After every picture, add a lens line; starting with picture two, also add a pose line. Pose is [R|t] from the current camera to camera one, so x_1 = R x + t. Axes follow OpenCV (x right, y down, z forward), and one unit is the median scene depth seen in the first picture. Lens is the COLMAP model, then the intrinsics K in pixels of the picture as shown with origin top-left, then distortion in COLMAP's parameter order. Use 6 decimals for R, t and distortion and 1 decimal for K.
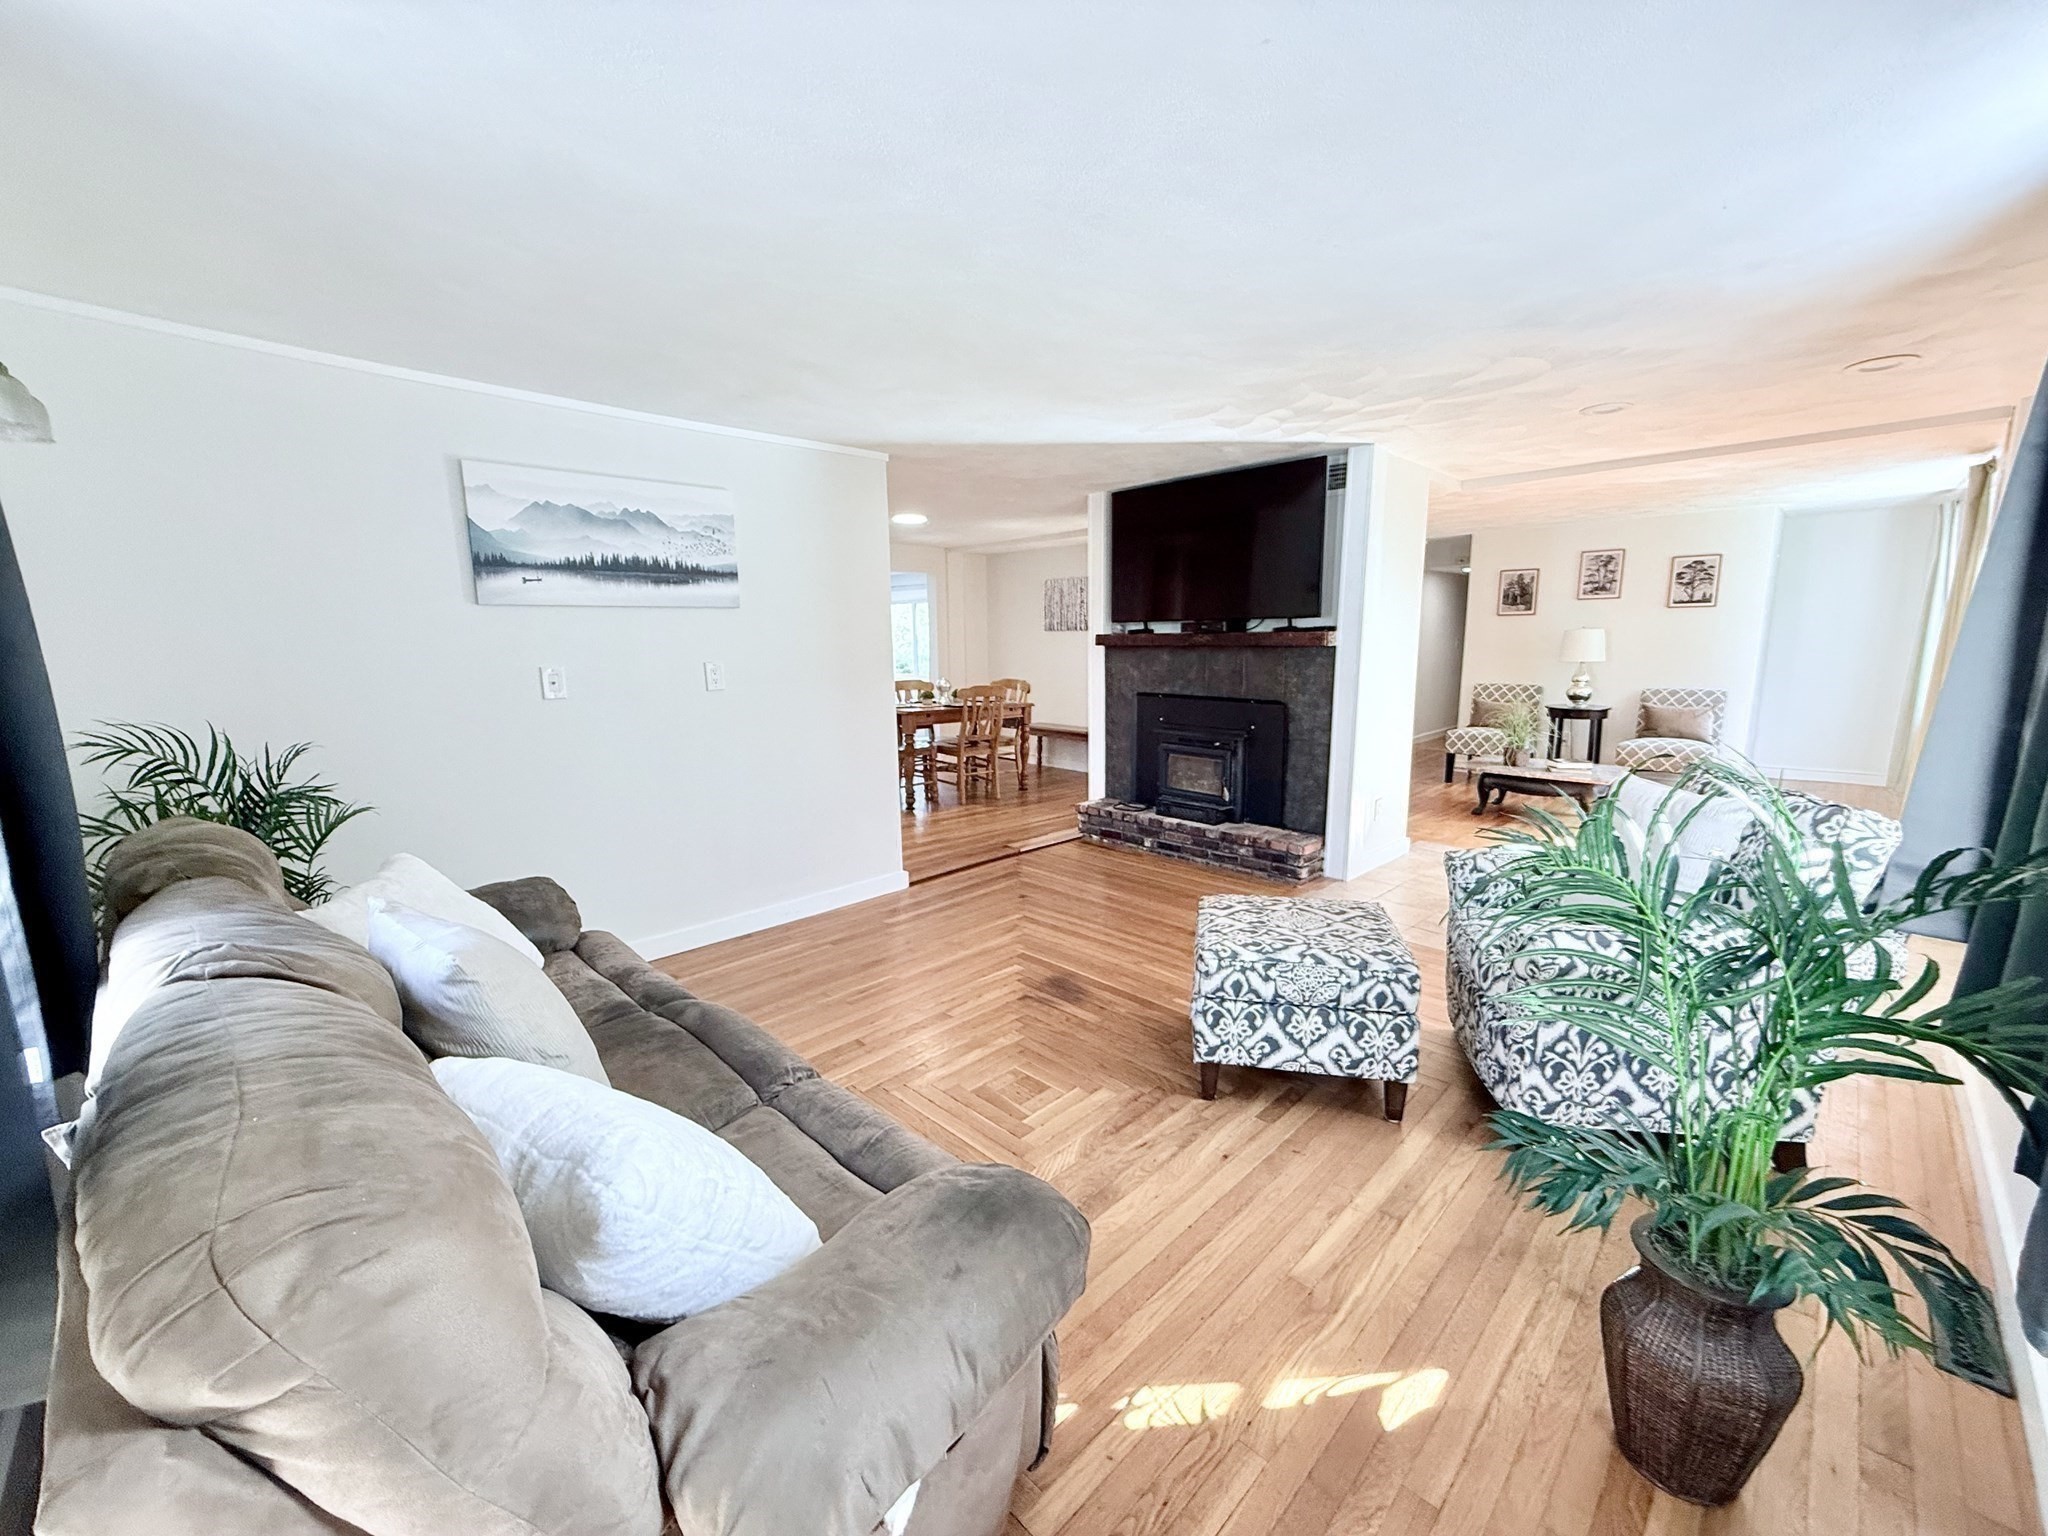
lens RADIAL K [[815.9, 0, 1017.5], [0, 815.9, 766.1], [0, 0, 1]] dist [0.002120, -0.000571]
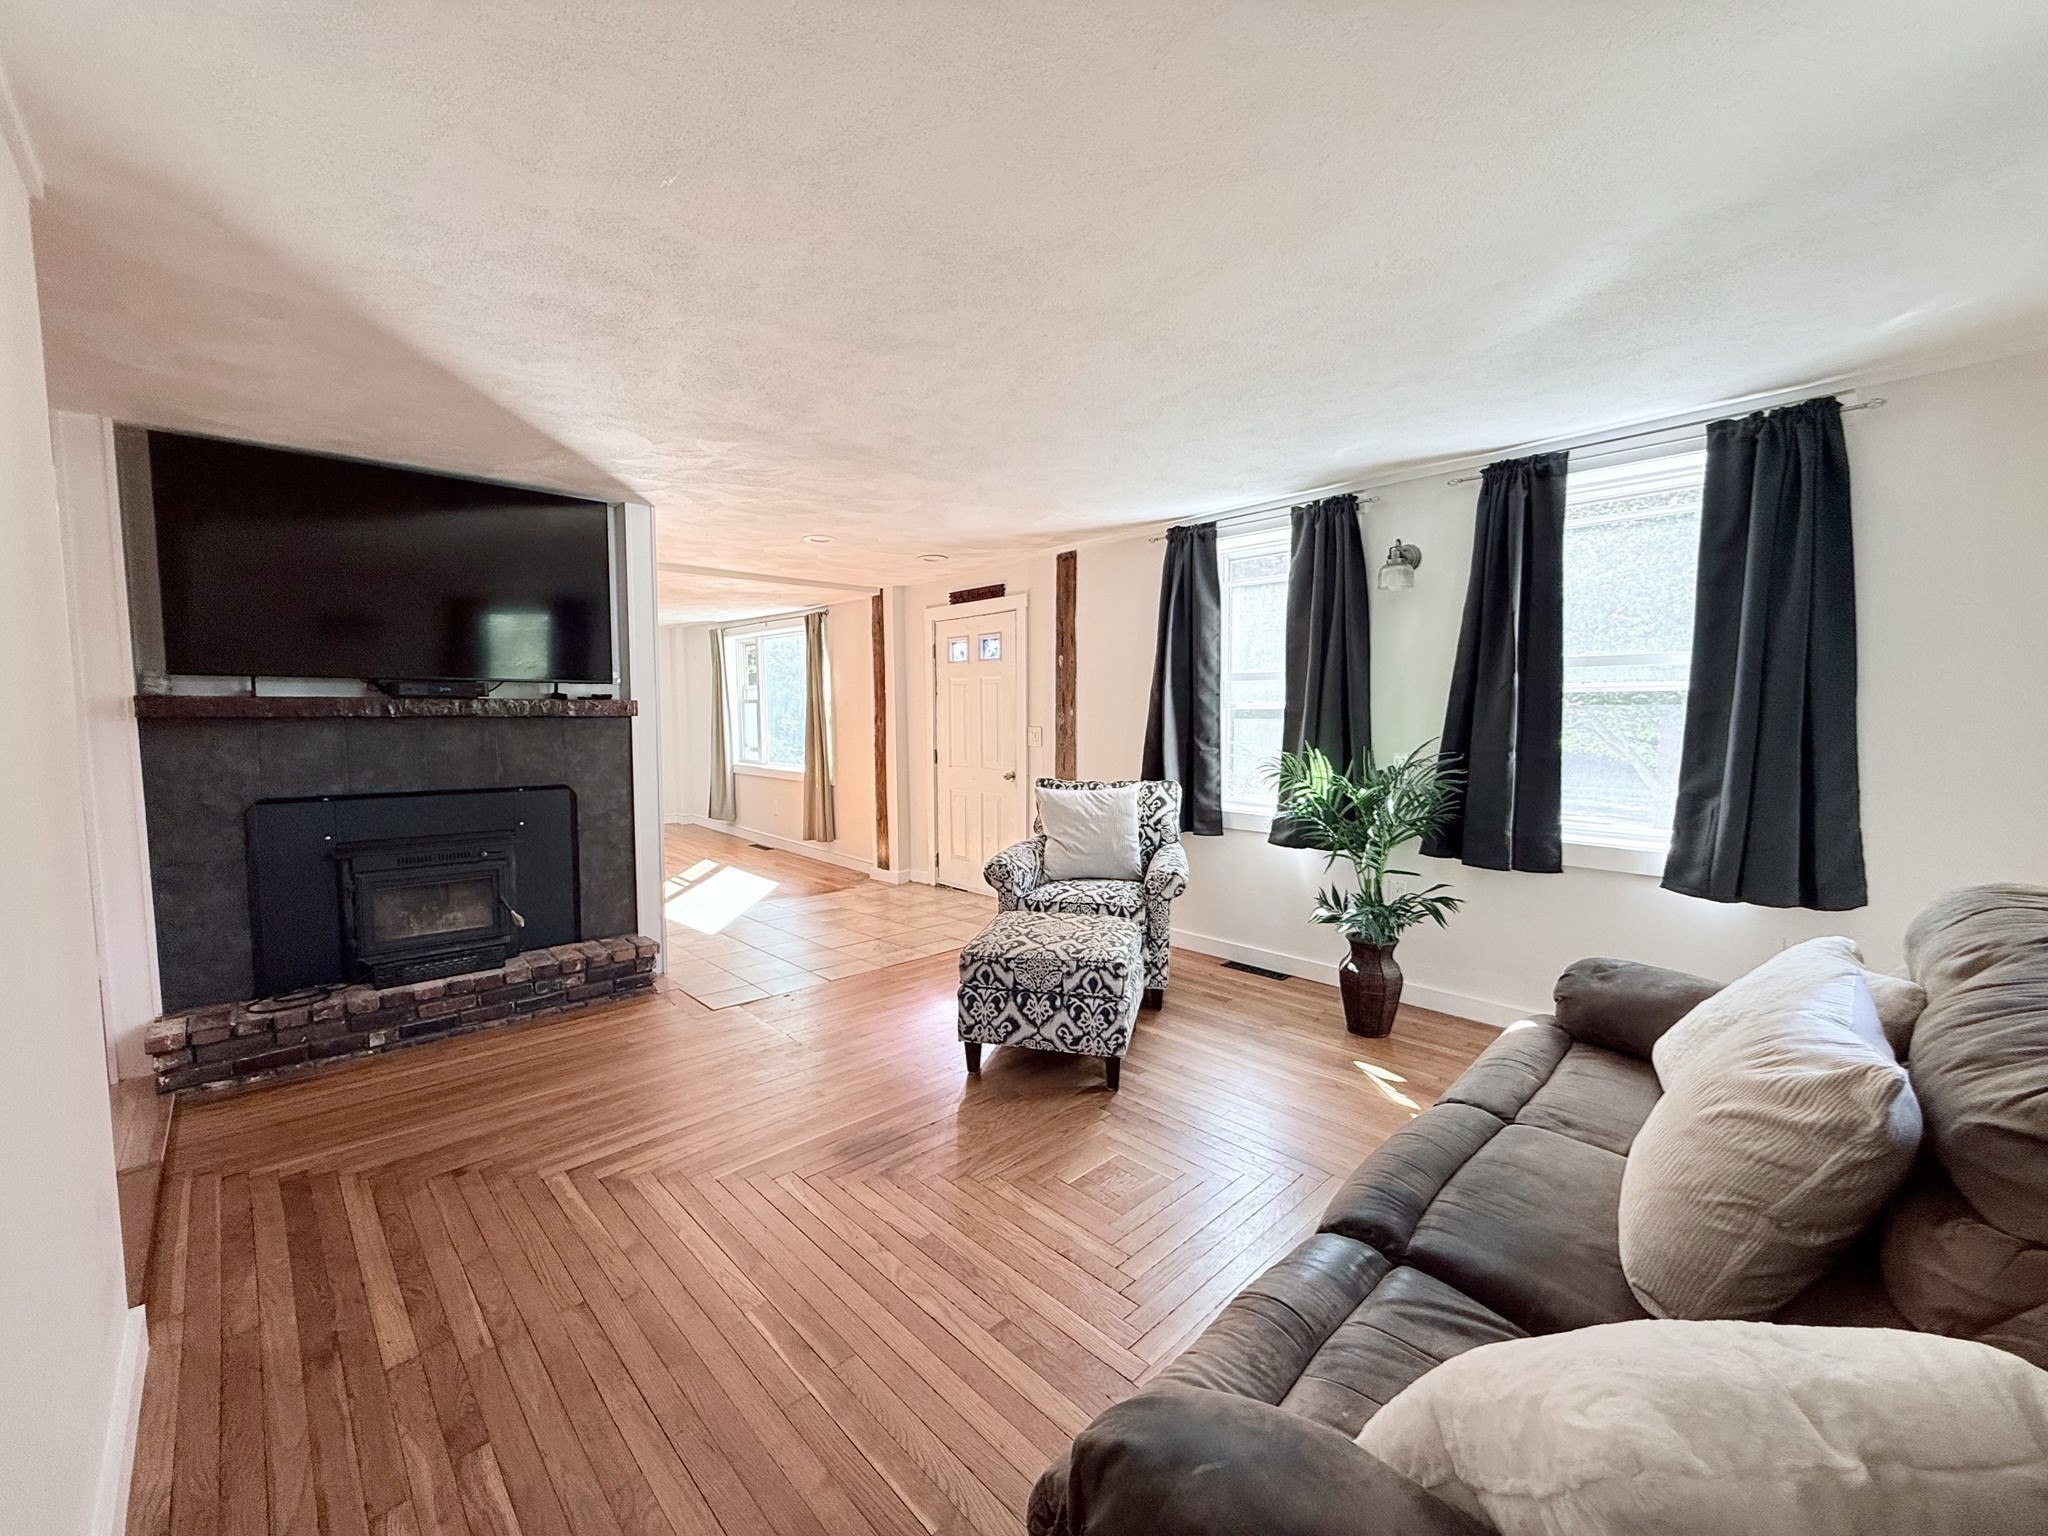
lens RADIAL K [[815.9, 0, 1012.0], [0, 815.9, 771.9], [0, 0, 1]] dist [0.002120, -0.000571]
pose [[0.019503, -0.059048, 0.998065, -0.447534], [0.161314, 0.985361, 0.055144, -0.062174], [-0.986710, 0.159927, 0.028742, 0.514772]]
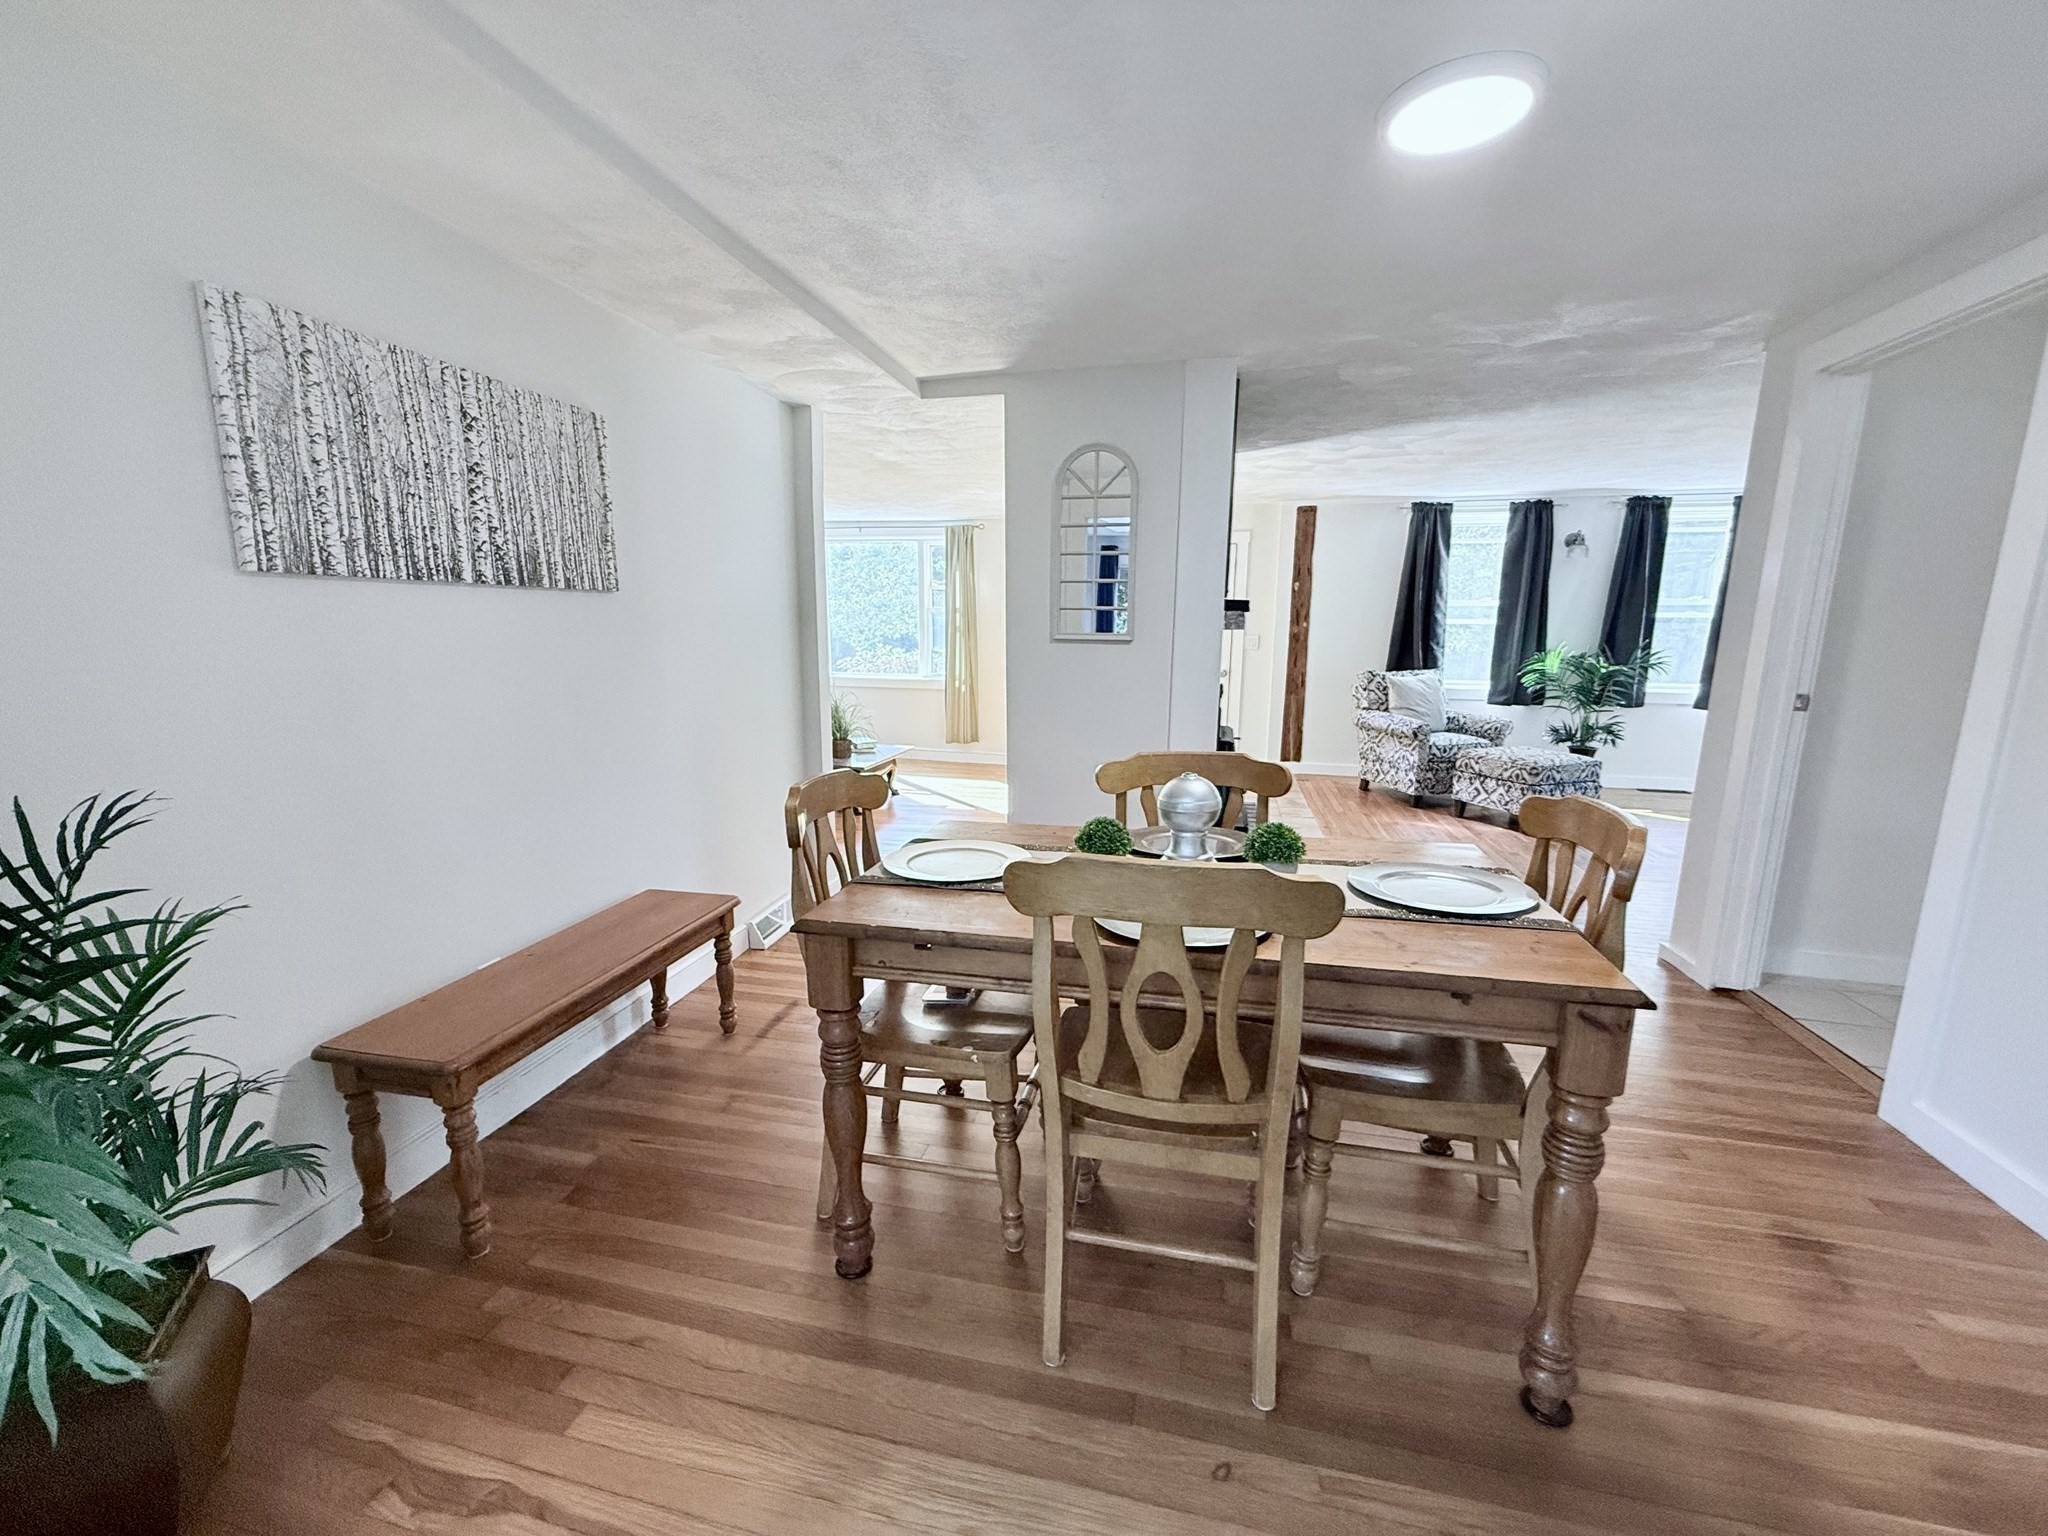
lens RADIAL K [[815.9, 0, 1018.6], [0, 815.9, 769.4], [0, 0, 1]] dist [0.002120, -0.000571]
pose [[-0.536949, -0.142655, 0.831466, -0.373111], [0.135264, 0.958289, 0.251766, -0.251386], [-0.832700, 0.247653, -0.495257, 1.644902]]
